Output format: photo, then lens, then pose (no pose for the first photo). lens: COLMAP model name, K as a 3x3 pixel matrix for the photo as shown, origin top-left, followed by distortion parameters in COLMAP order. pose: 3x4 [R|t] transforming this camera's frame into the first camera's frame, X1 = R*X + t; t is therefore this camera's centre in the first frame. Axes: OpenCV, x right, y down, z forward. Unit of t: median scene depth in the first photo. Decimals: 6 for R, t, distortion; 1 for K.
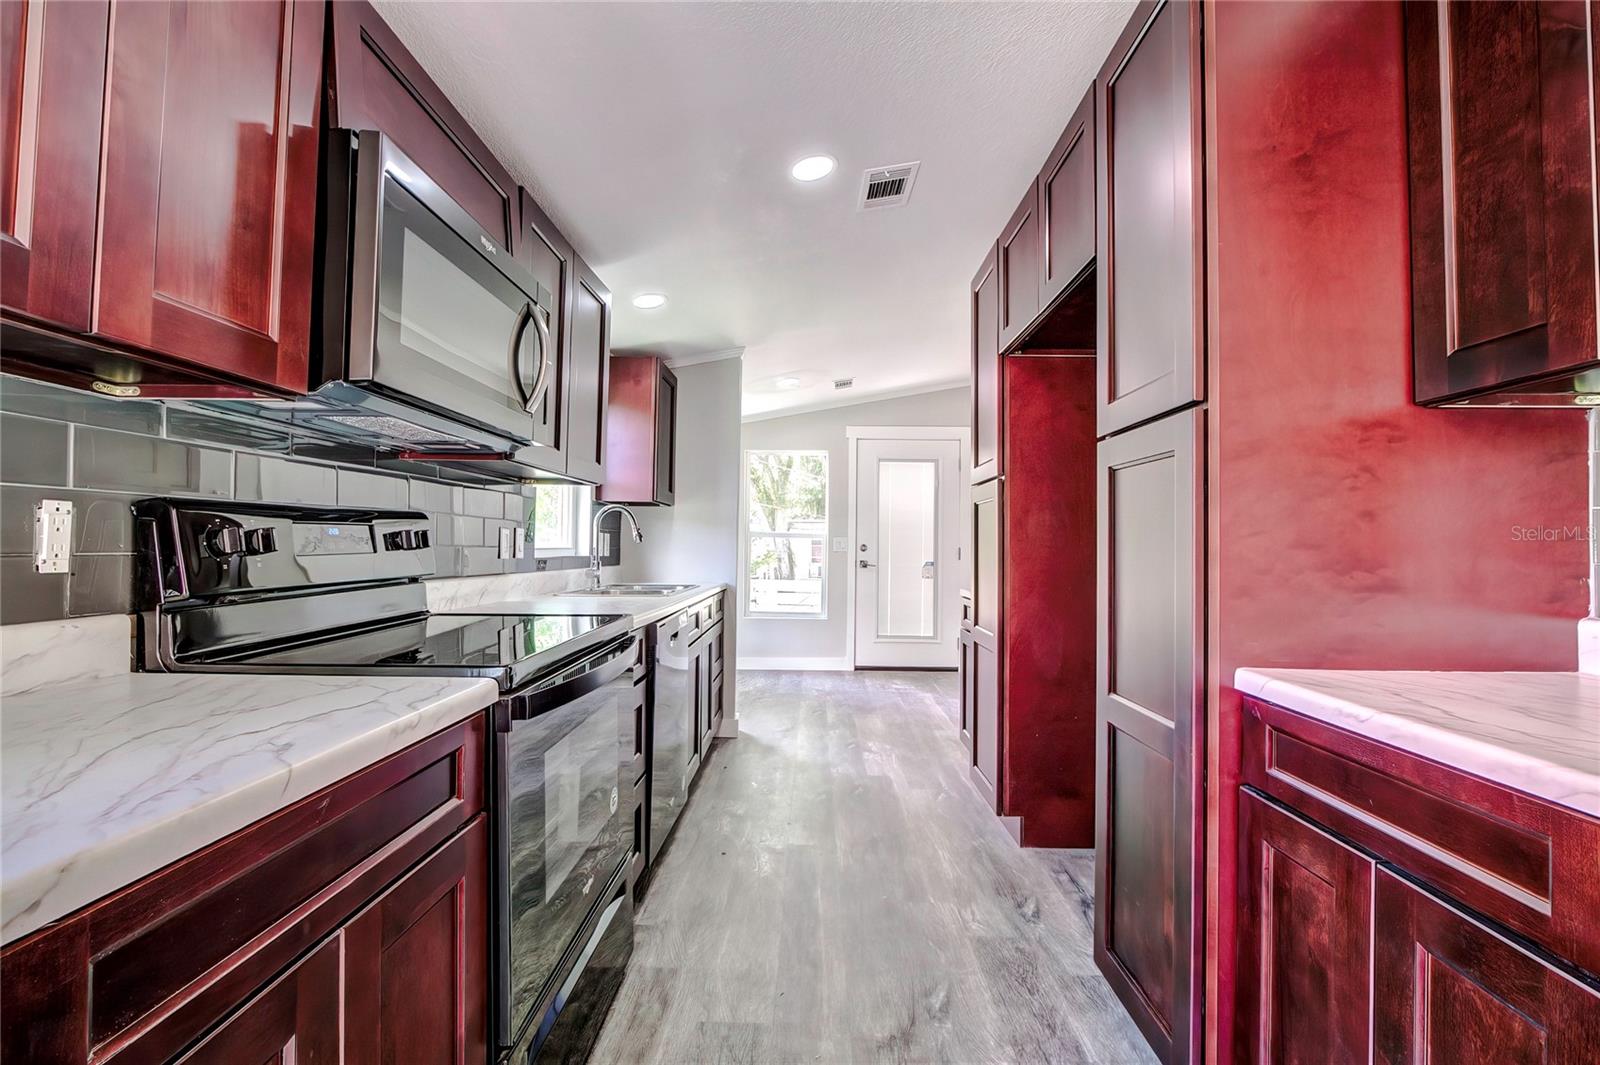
lens RADIAL K [[710.9, 0, 800.8], [0, 710.9, 540.9], [0, 0, 1]] dist [-0.014478, -0.000036]
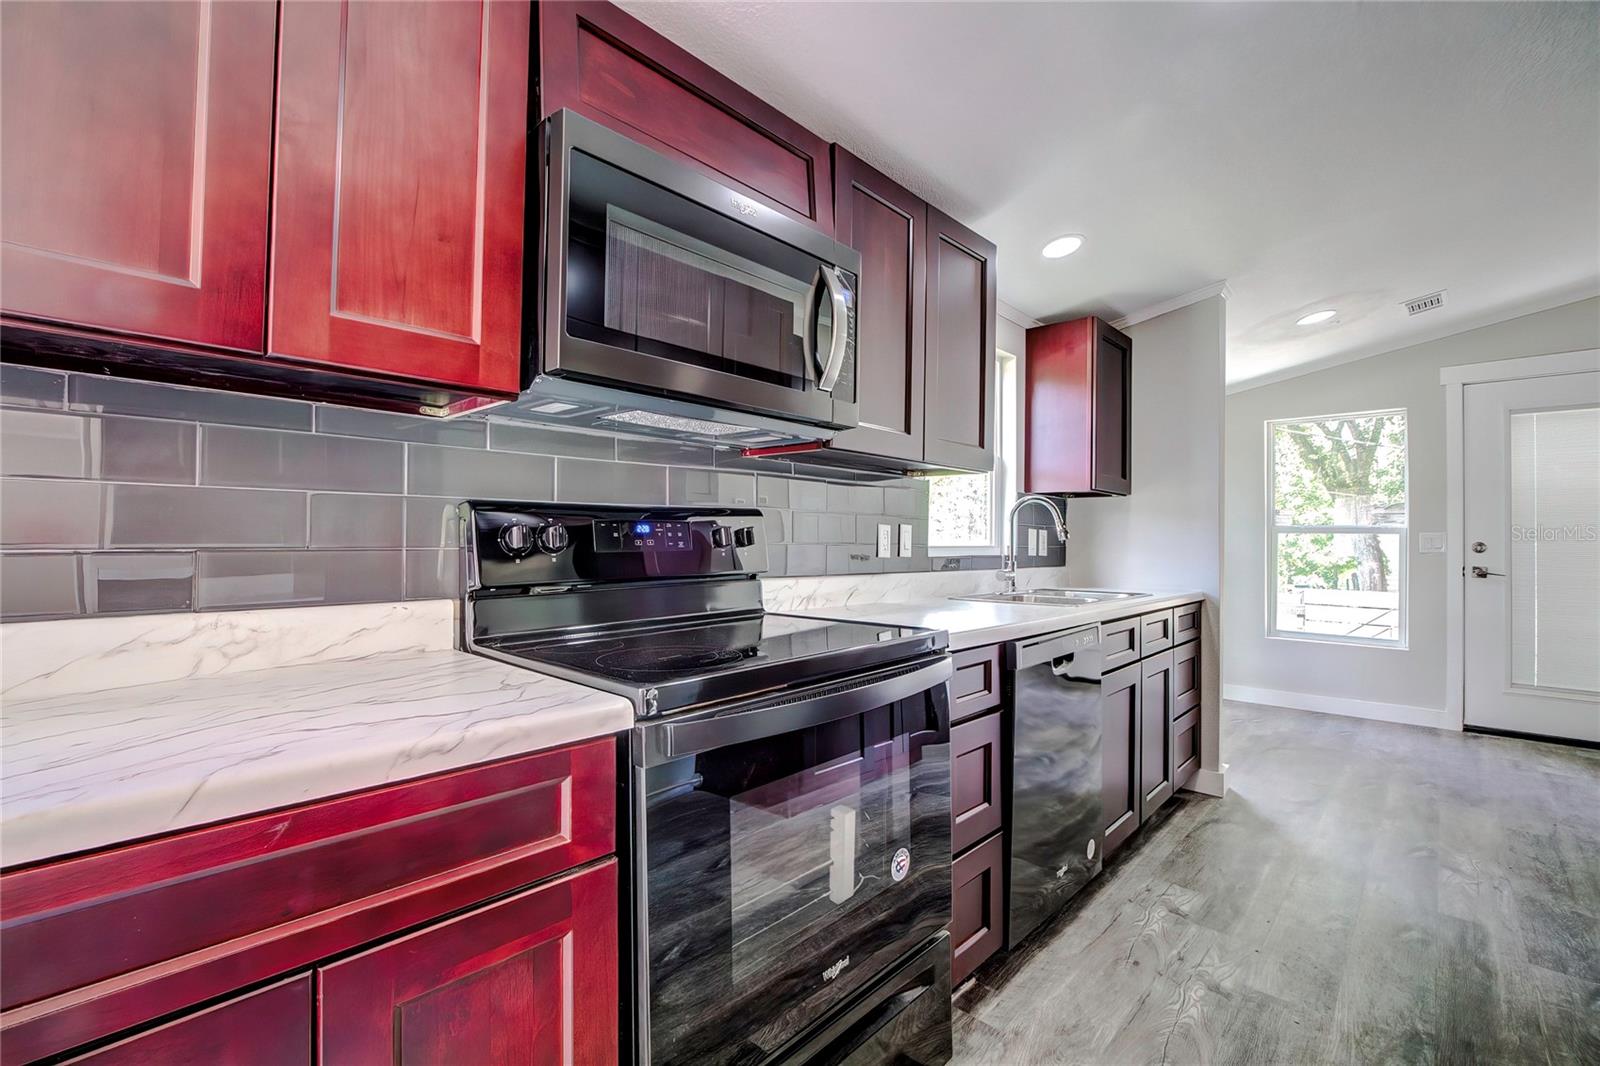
lens RADIAL K [[697.5, 0, 795.7], [0, 697.5, 534.2], [0, 0, 1]] dist [-0.012301, 0.000786]
pose [[0.739164, -0.009379, -0.673460, 0.114092], [0.003822, 0.999945, -0.009732, 0.003110], [0.673514, 0.004620, 0.739160, 0.224782]]
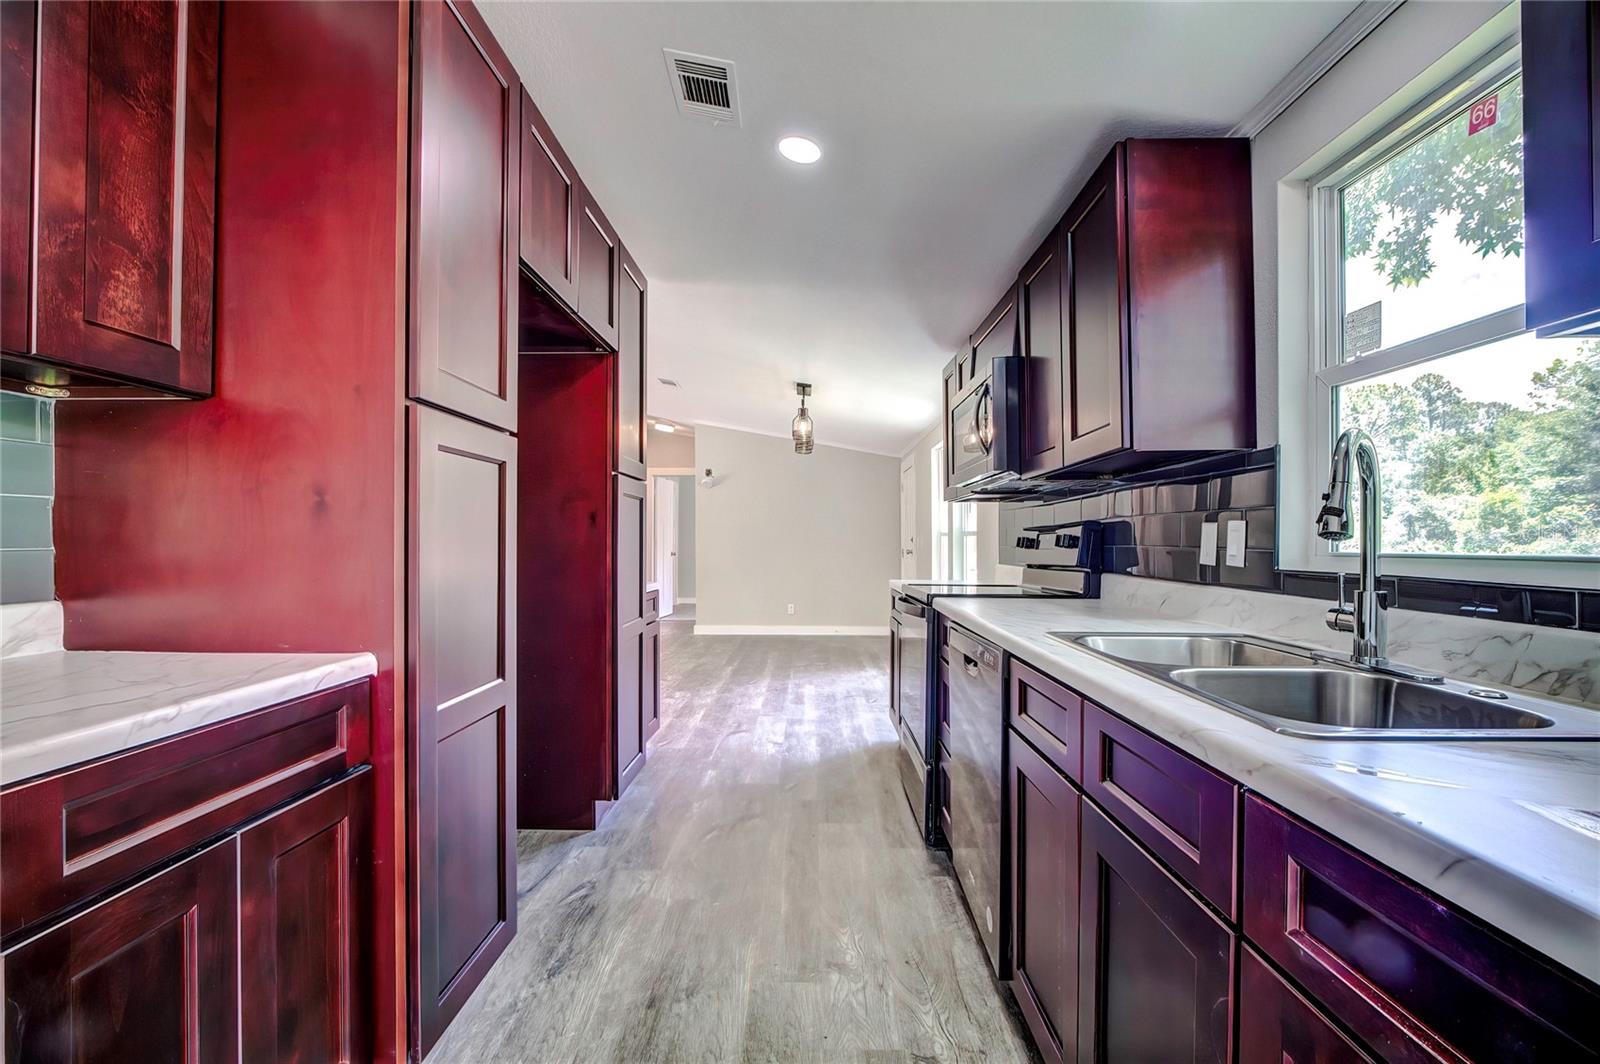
lens RADIAL K [[697.5, 0, 795.7], [0, 697.5, 533.2], [0, 0, 1]] dist [-0.012301, 0.000786]
pose [[-0.999908, -0.012267, 0.005866, 0.008067], [-0.012360, 0.999794, -0.016079, 0.009330], [-0.005667, -0.016150, -0.999854, 1.686490]]
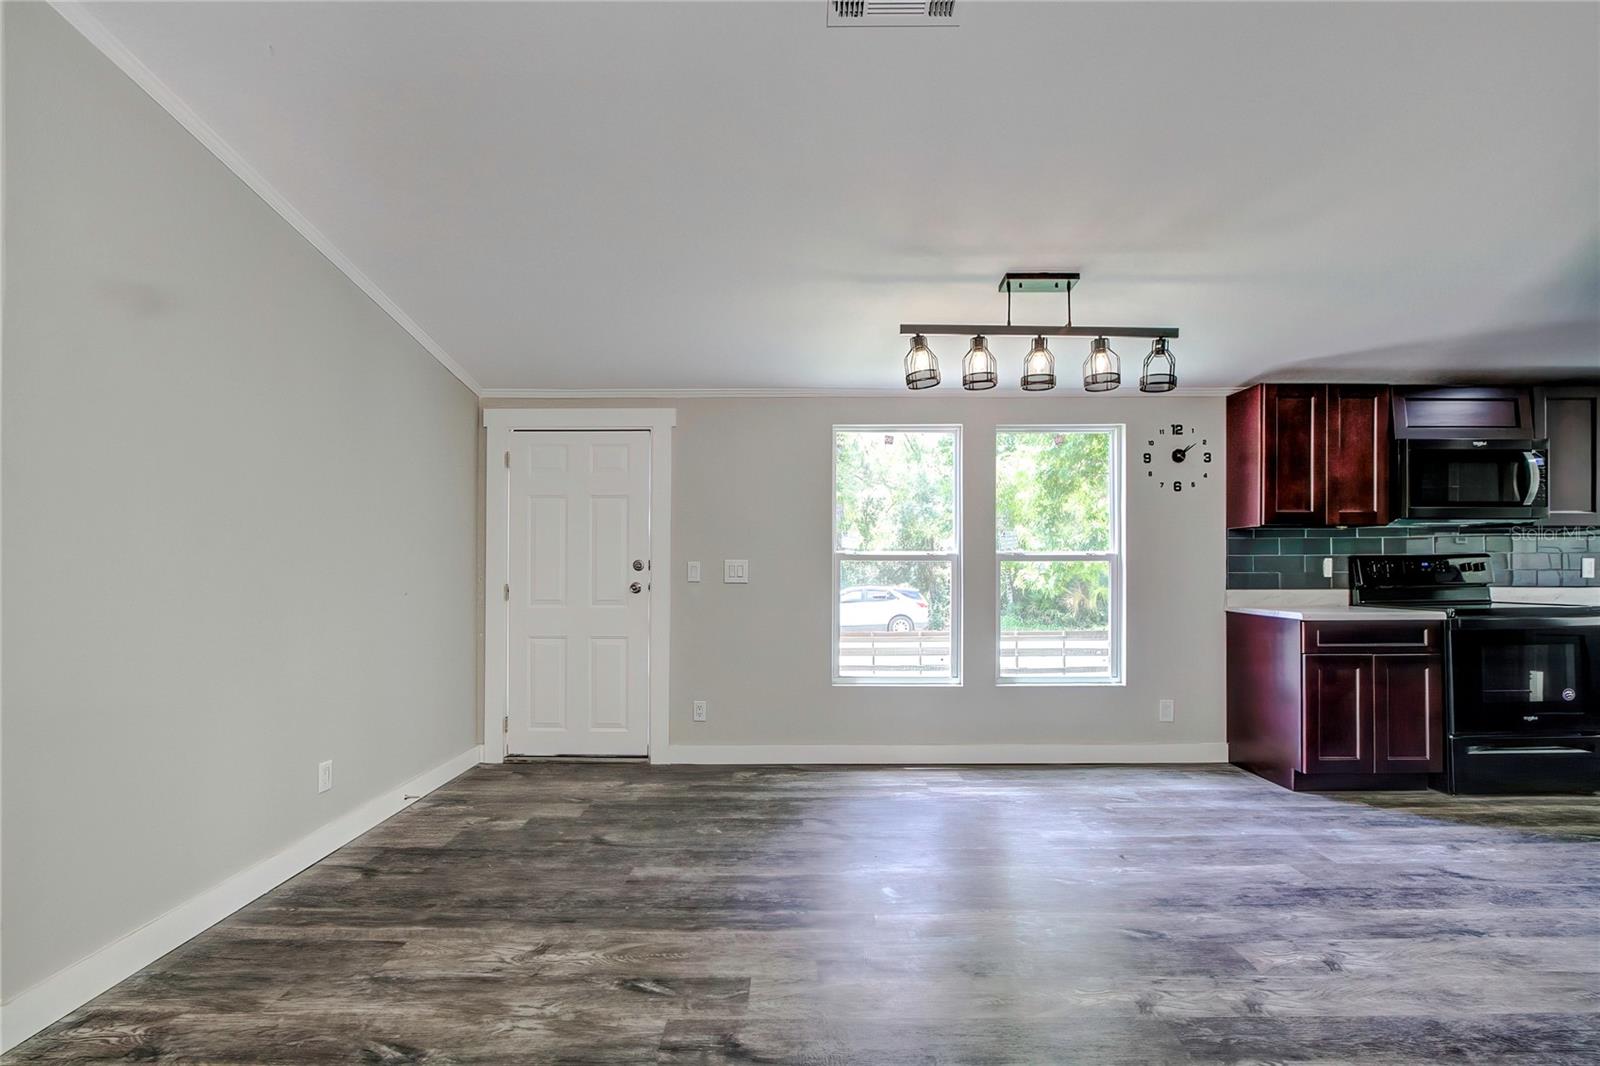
lens RADIAL K [[724.4, 0, 768.0], [0, 724.4, 565.1], [0, 0, 1]] dist [-0.014042, 0.000859]
pose [[0.010901, -0.018540, -0.999769, 1.136150], [0.008860, 0.999791, -0.018444, 0.010506], [0.999901, -0.008657, 0.011063, -0.847431]]
